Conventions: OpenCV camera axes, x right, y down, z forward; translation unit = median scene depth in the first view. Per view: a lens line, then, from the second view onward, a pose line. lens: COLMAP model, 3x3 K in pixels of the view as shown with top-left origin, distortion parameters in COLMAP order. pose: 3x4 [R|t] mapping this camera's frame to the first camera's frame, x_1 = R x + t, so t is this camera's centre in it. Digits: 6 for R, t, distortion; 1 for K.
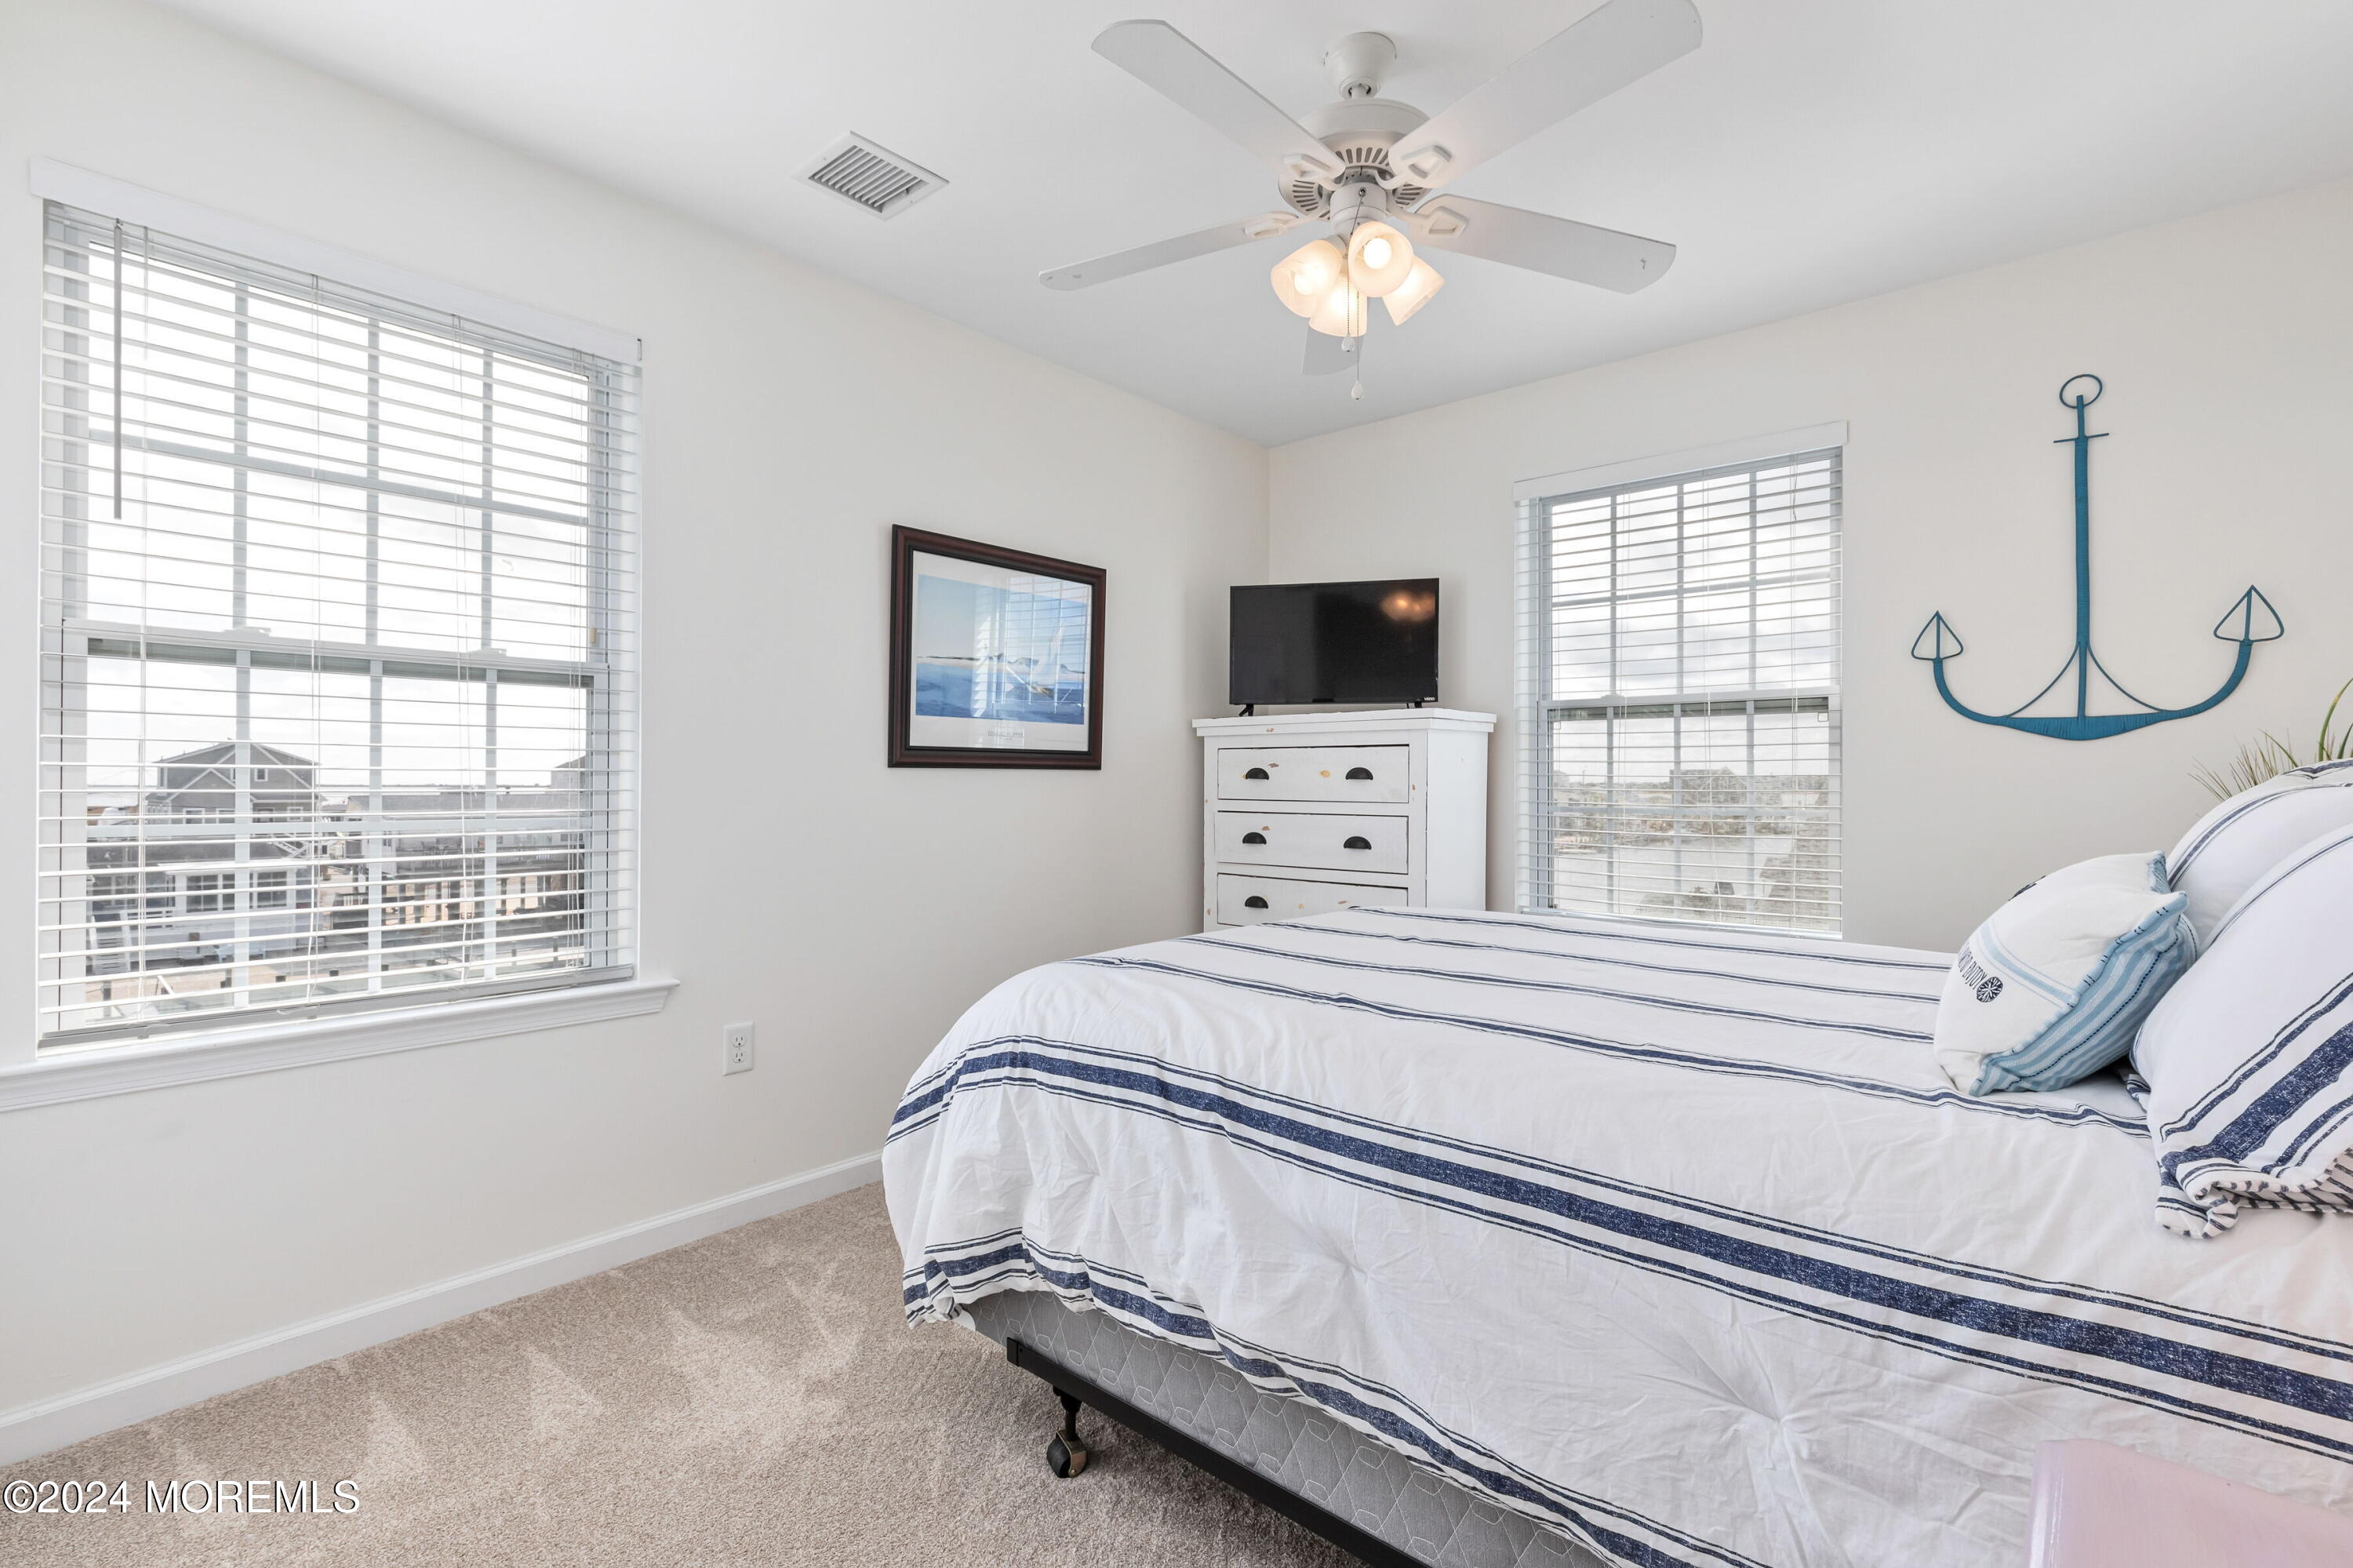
lens RADIAL K [[1065.0, 0, 1176.5], [0, 1065.0, 784.0], [0, 0, 1]] dist [0.000045, -0.000528]
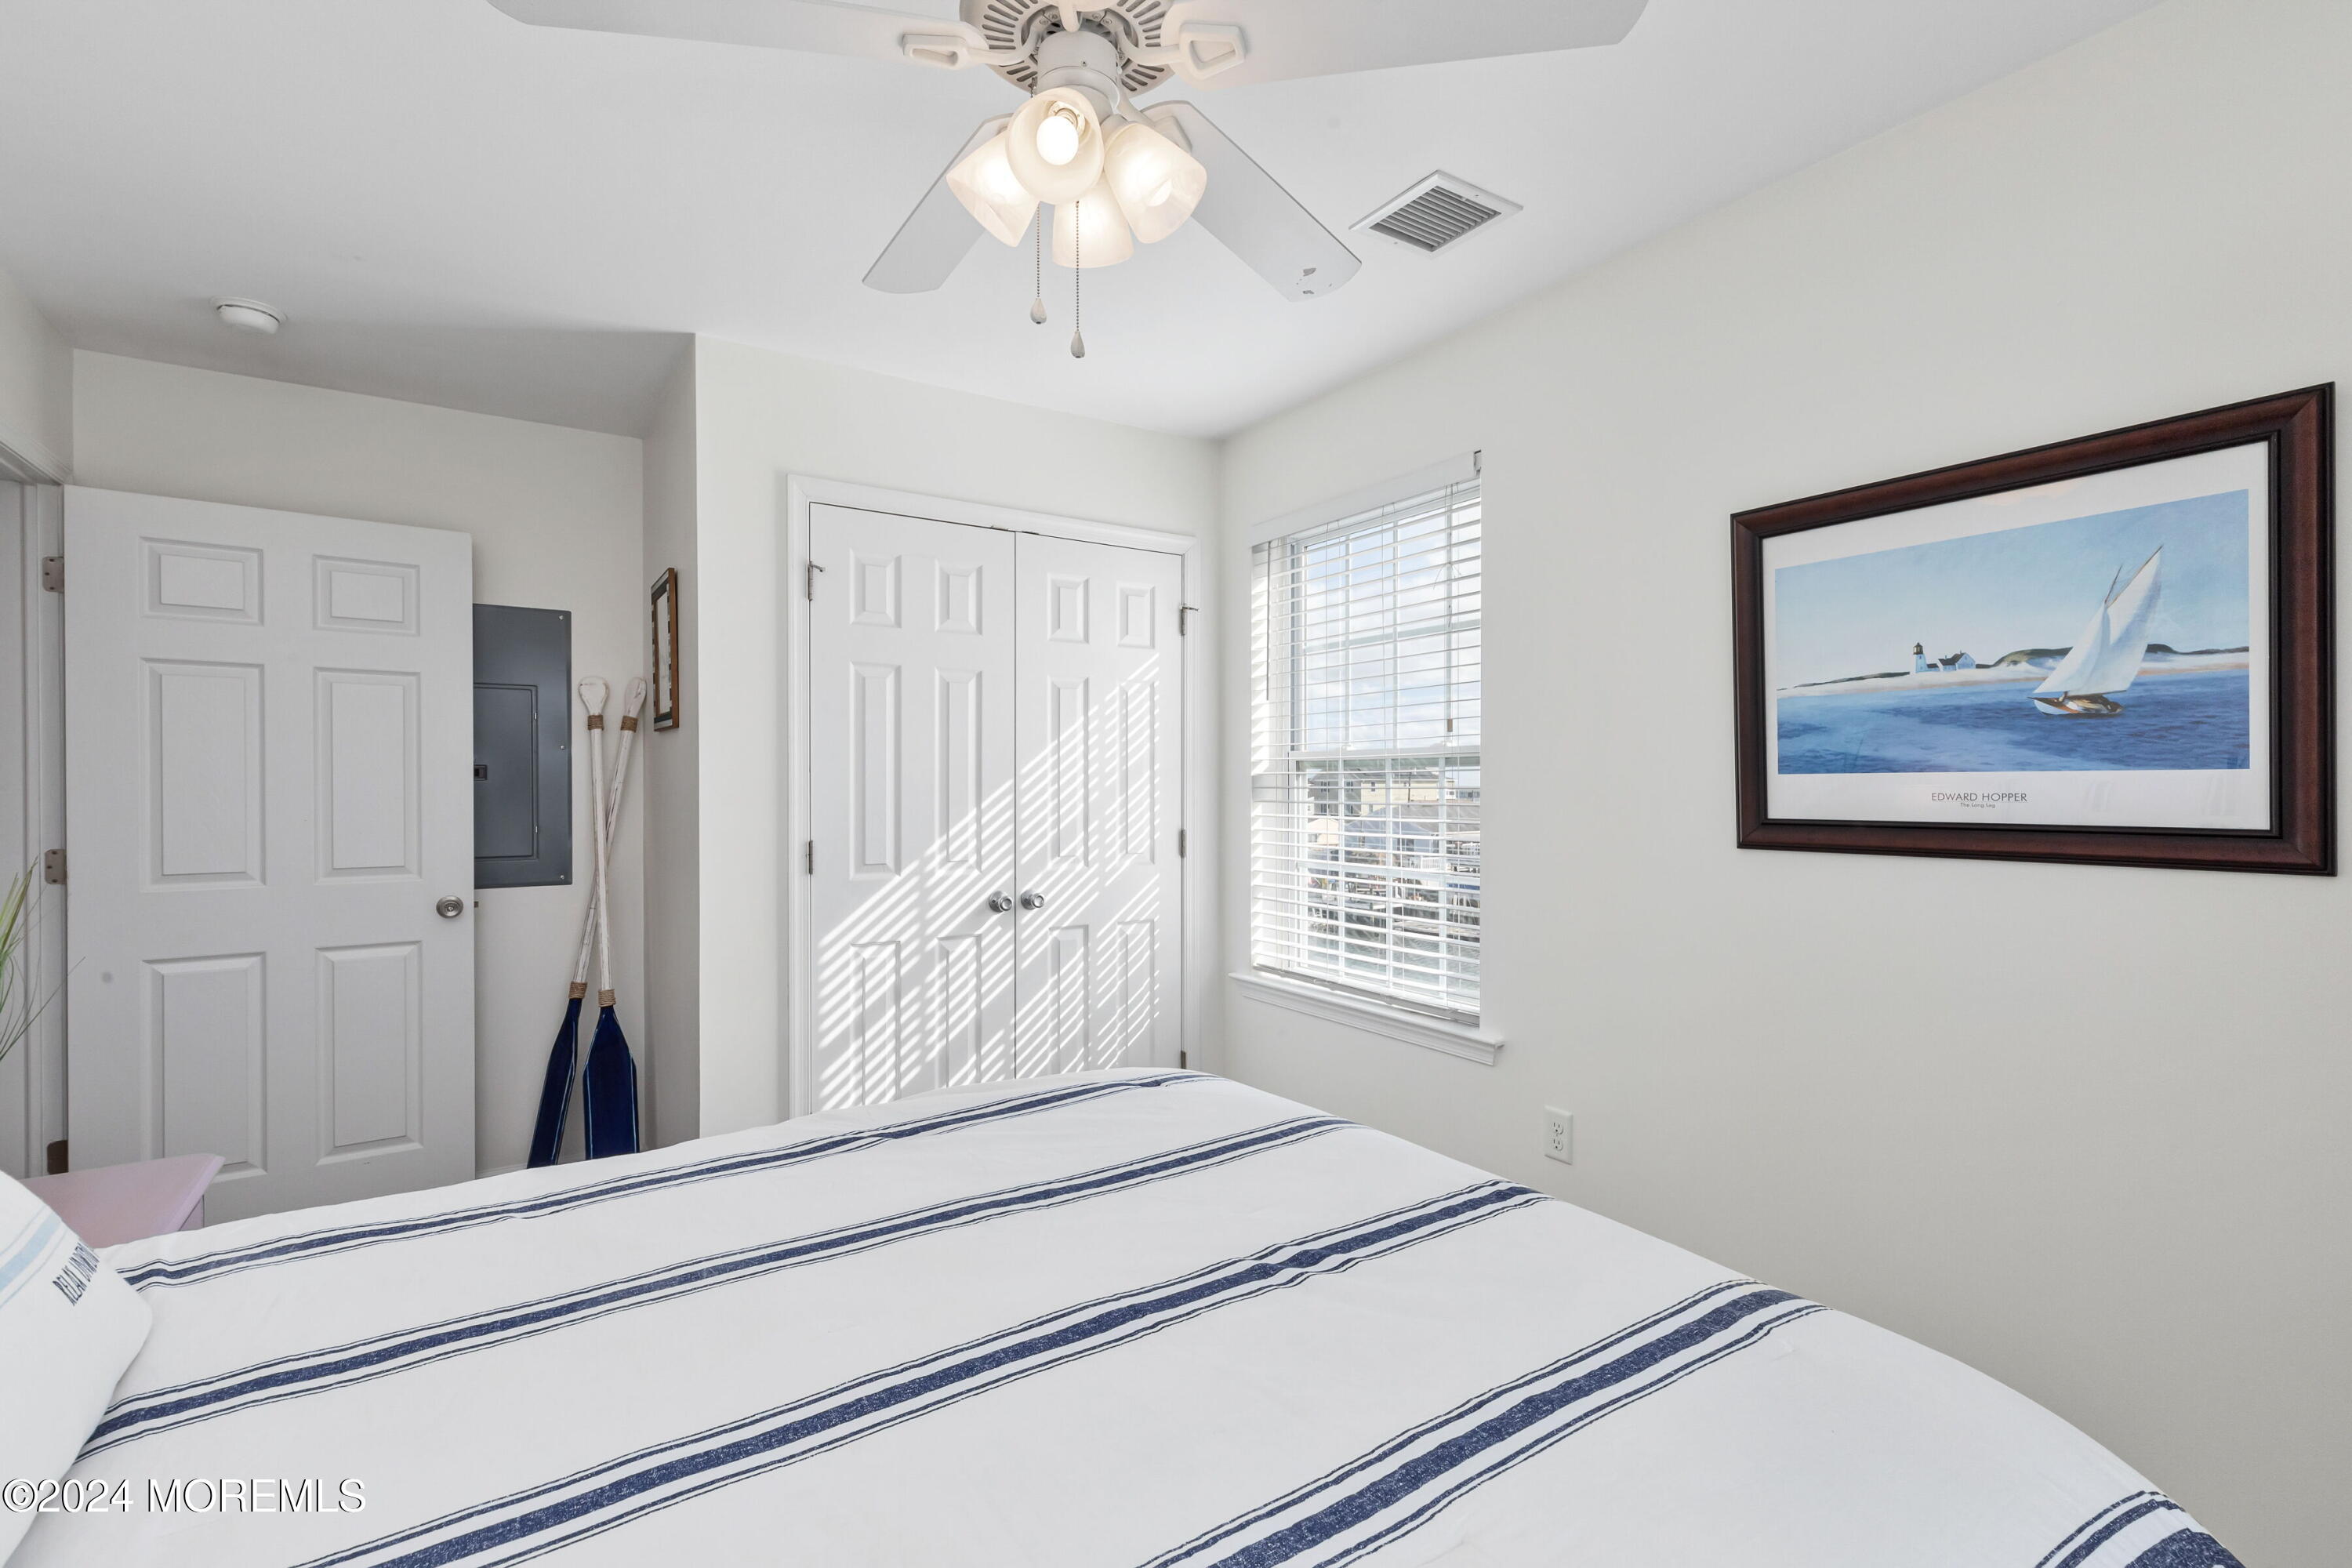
lens RADIAL K [[1064.5, 0, 1176.0], [0, 1064.5, 784.0], [0, 0, 1]] dist [0.000045, -0.000528]
pose [[-0.290277, -0.002749, -0.956939, 0.529184], [-0.002908, 0.999994, -0.001991, -0.055568], [0.956938, 0.002205, -0.290283, 0.828448]]
